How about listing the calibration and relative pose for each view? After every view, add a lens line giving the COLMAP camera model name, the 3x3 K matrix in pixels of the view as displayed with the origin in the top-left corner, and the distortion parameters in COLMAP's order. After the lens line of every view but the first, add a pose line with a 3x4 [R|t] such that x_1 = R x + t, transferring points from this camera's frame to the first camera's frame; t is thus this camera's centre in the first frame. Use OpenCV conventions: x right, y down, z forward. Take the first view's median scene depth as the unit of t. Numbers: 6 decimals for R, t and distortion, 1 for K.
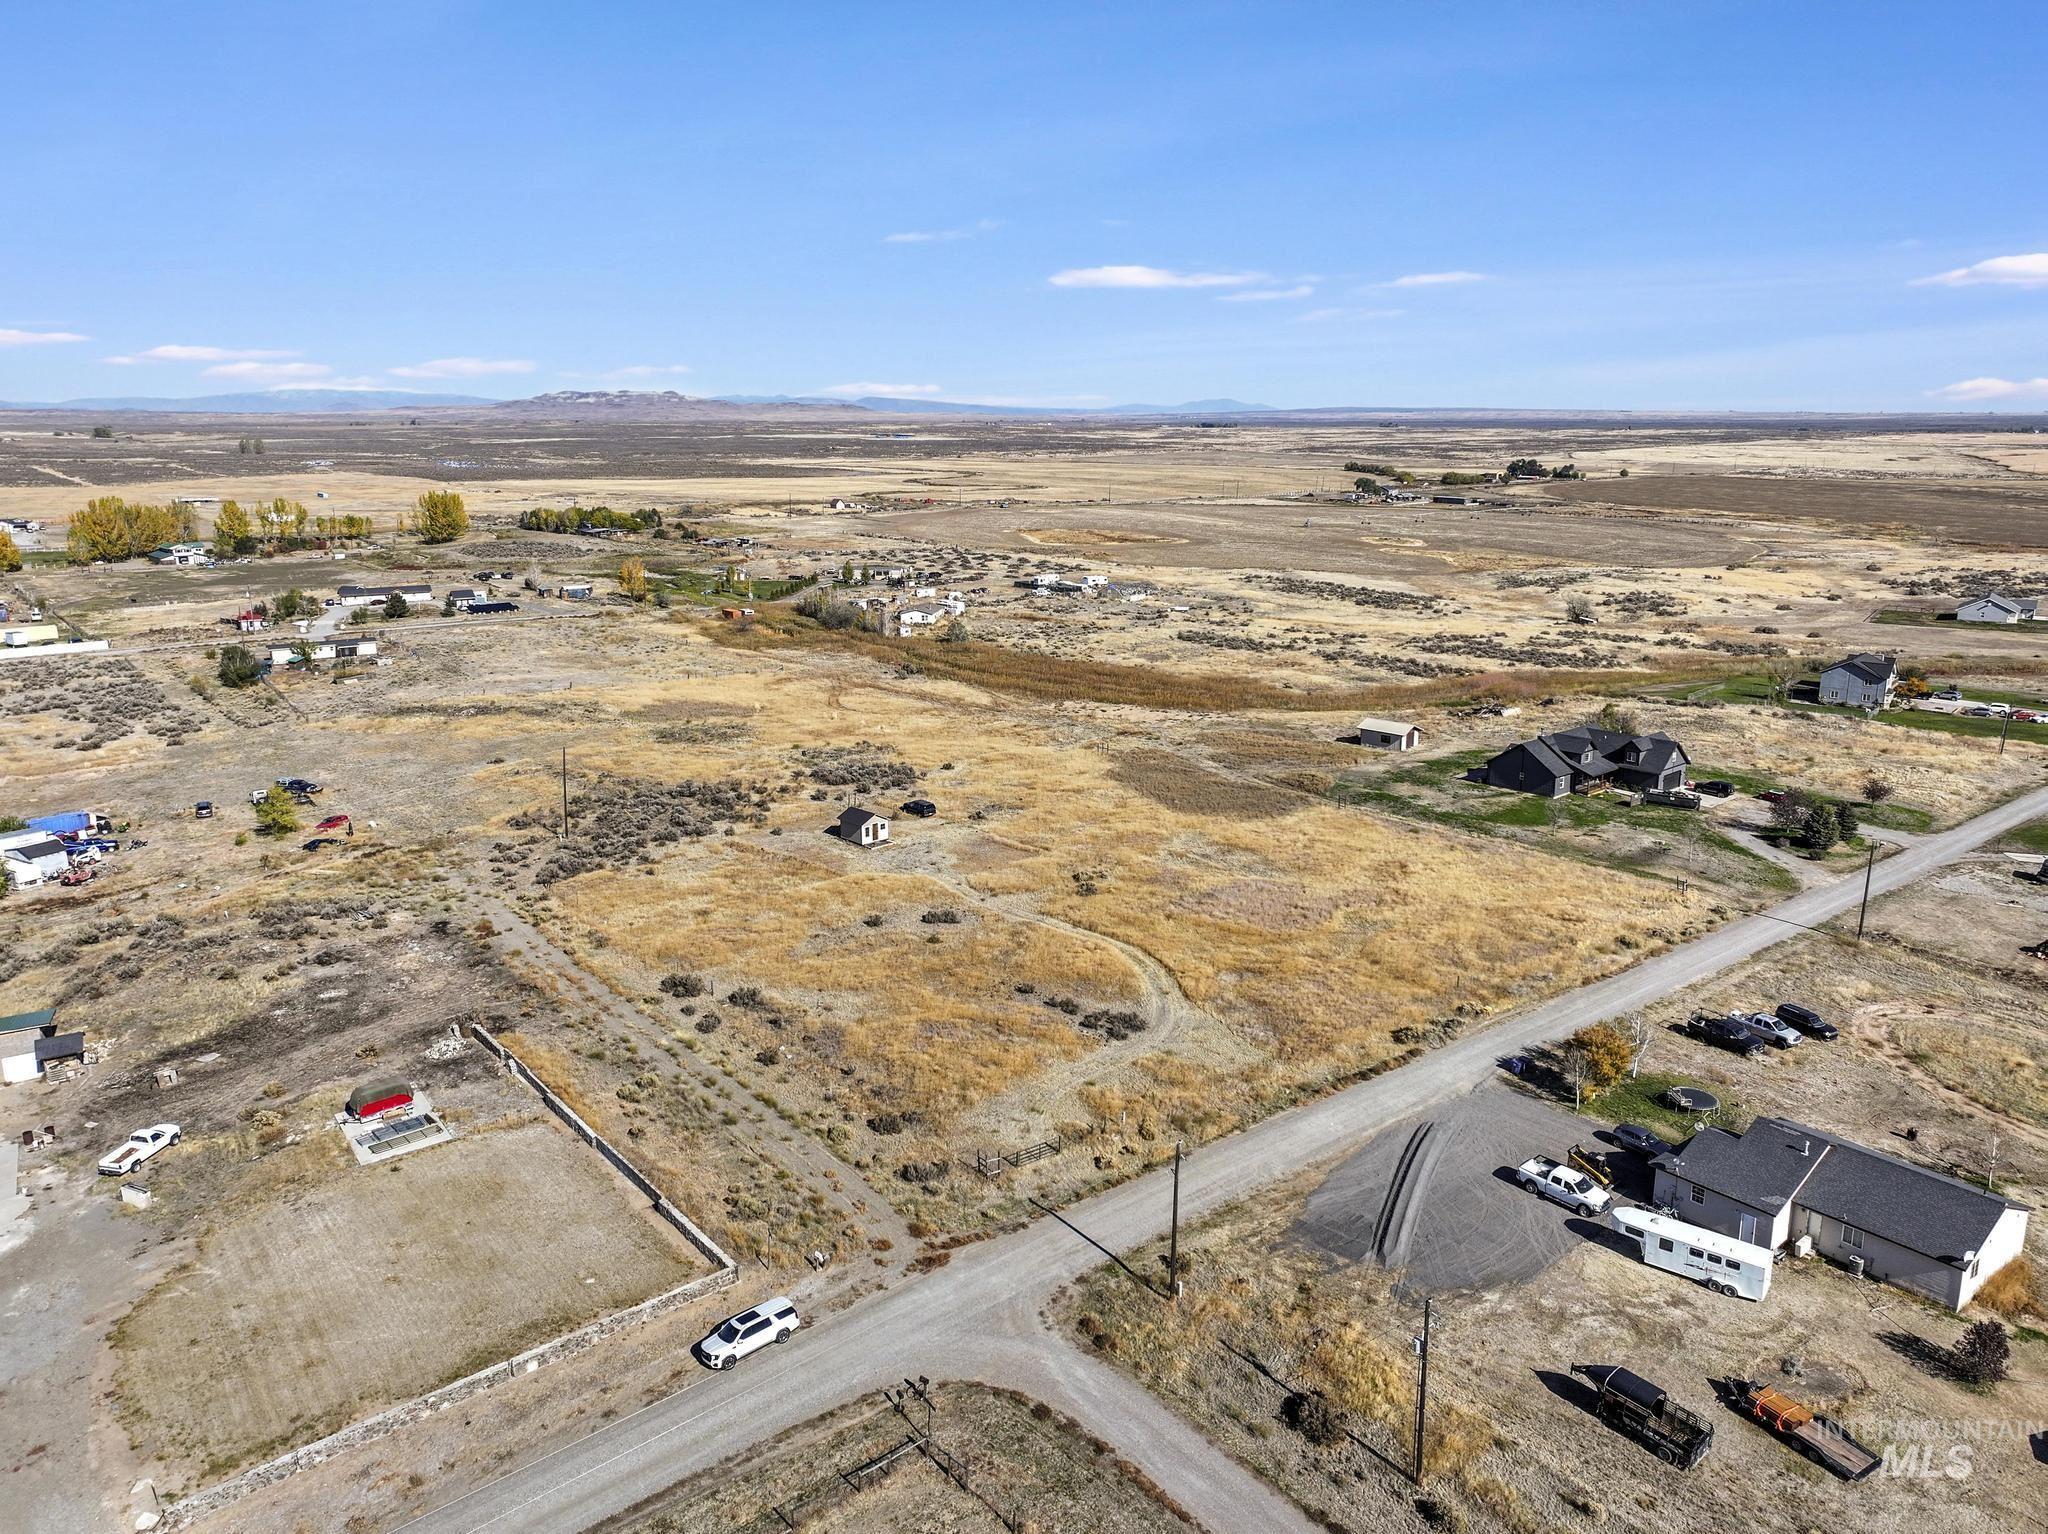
lens RADIAL K [[1446.1, 0, 1020.8], [0, 1446.1, 750.2], [0, 0, 1]] dist [0.002853, 0.007138]
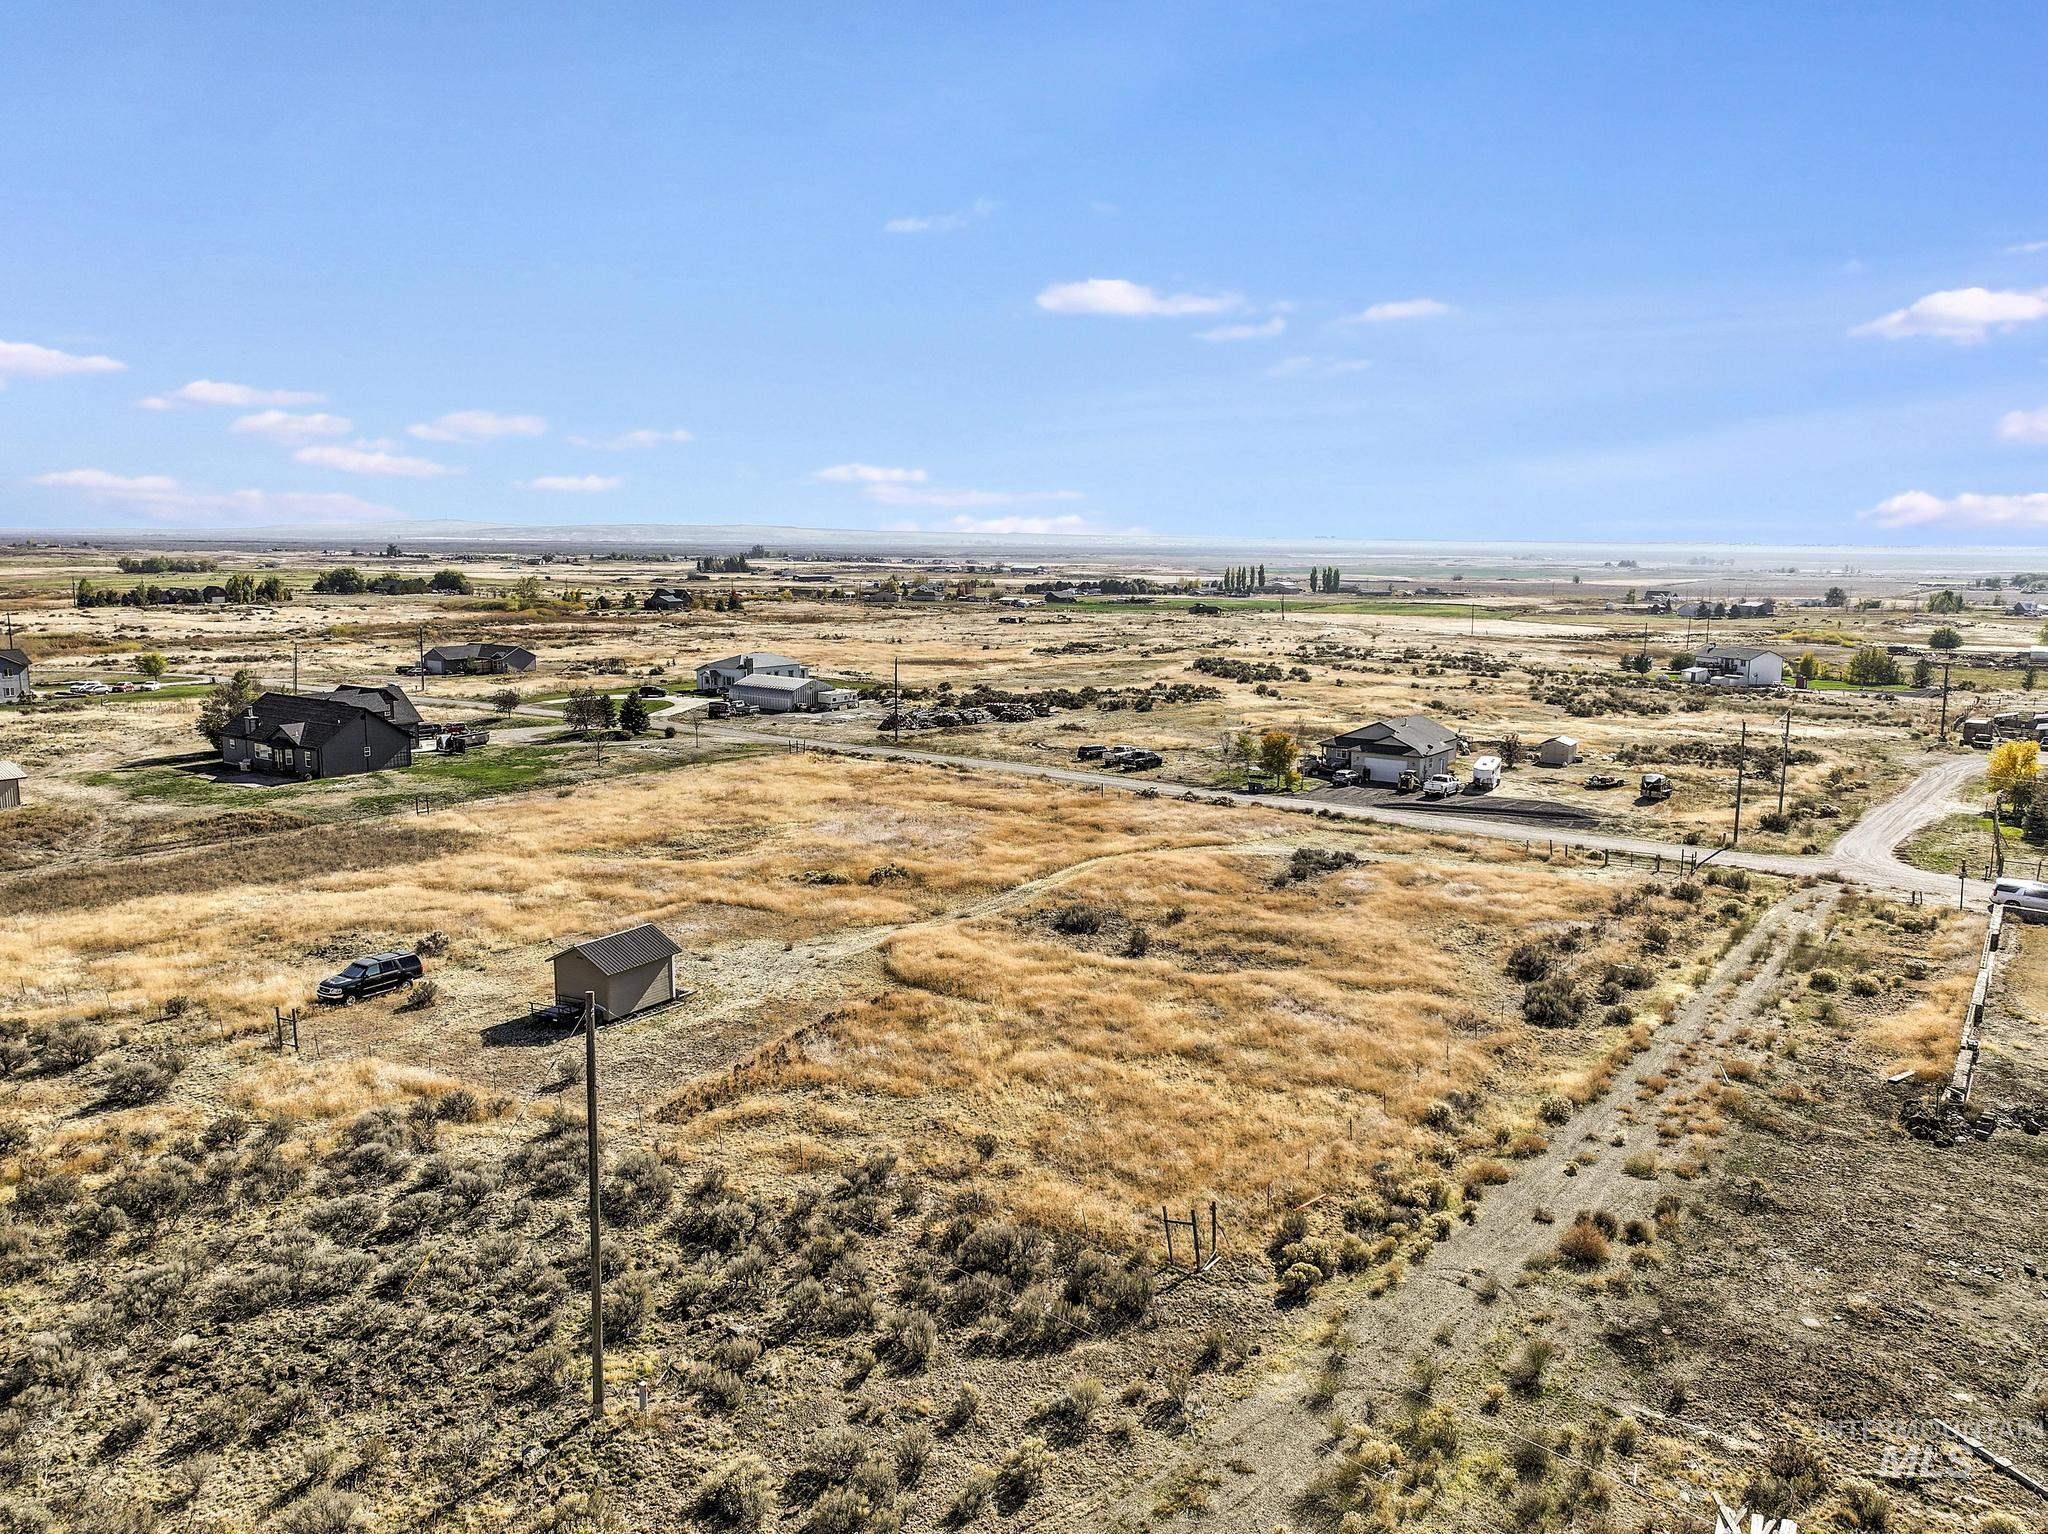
lens RADIAL K [[1446.1, 0, 1024.5], [0, 1446.1, 807.2], [0, 0, 1]] dist [0.002853, 0.007138]
pose [[-0.261366, -0.172350, 0.949728, -0.564643], [0.211137, 0.949894, 0.230485, -0.068472], [-0.941865, 0.260763, -0.211881, 1.036195]]
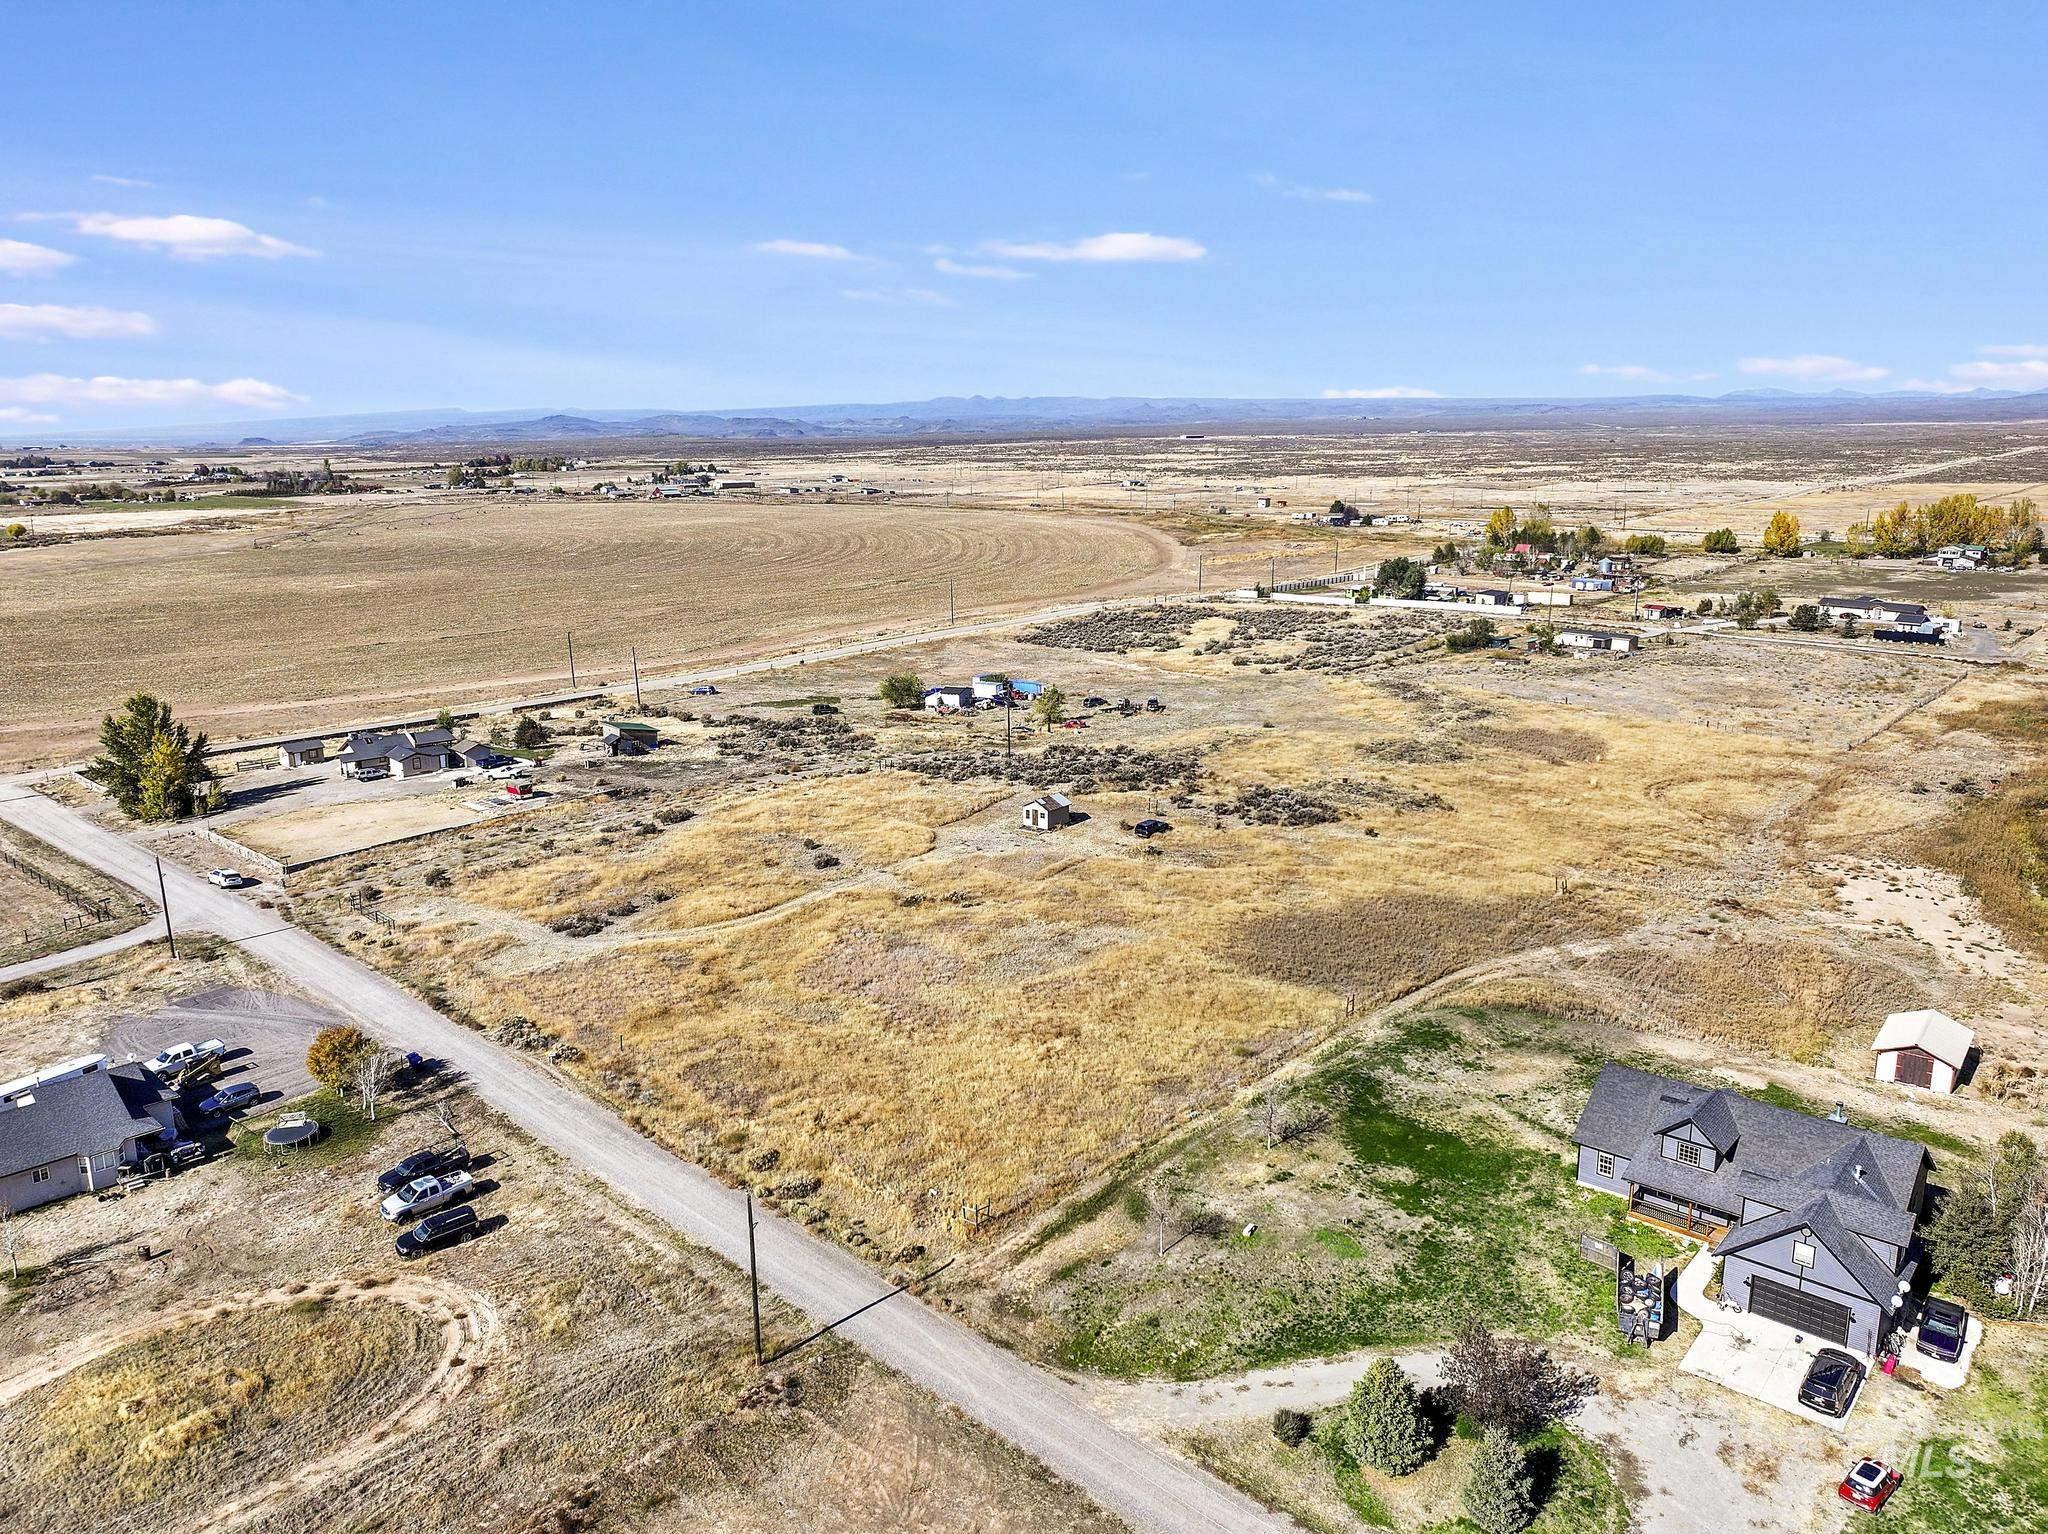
lens RADIAL K [[1446.1, 0, 1025.4], [0, 1446.1, 762.3], [0, 0, 1]] dist [0.002853, 0.007138]
pose [[0.145976, 0.227317, -0.962818, 0.948112], [-0.216754, 0.956945, 0.193067, -0.192167], [0.965251, 0.180511, 0.188963, 0.840670]]
